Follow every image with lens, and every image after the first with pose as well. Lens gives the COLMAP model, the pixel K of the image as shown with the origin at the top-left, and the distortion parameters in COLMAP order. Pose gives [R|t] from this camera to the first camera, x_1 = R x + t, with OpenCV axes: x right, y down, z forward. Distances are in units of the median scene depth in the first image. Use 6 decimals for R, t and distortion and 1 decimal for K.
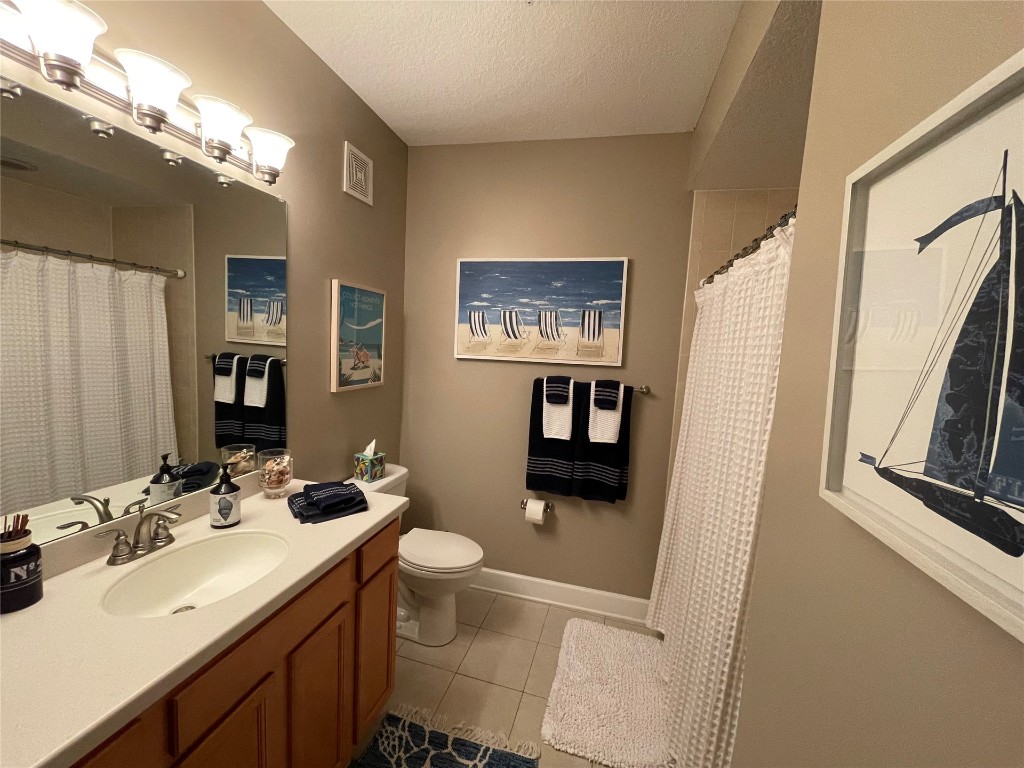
lens RADIAL K [[416.0, 0, 511.2], [0, 416.0, 380.9], [0, 0, 1]] dist [-0.001567, -0.000153]
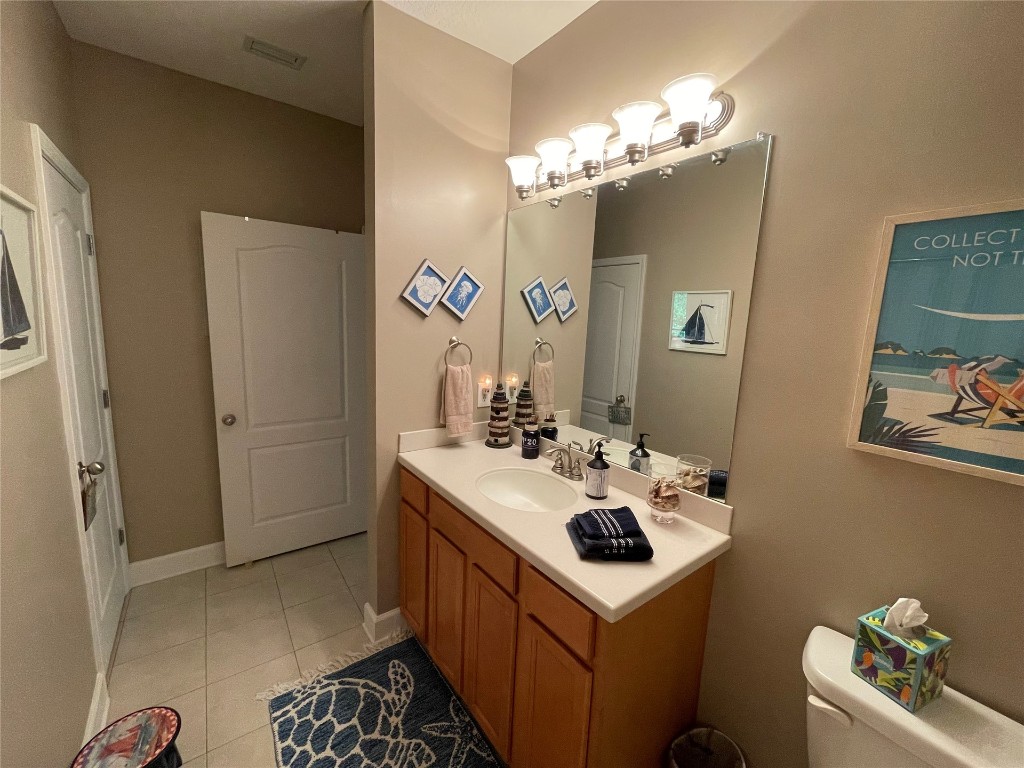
lens RADIAL K [[416.0, 0, 510.9], [0, 416.0, 382.0], [0, 0, 1]] dist [-0.001567, -0.000153]
pose [[-0.618530, 0.037165, -0.784882, 0.209905], [-0.148873, 0.975246, 0.163499, -0.067697], [0.771530, 0.217976, -0.597686, 0.917074]]
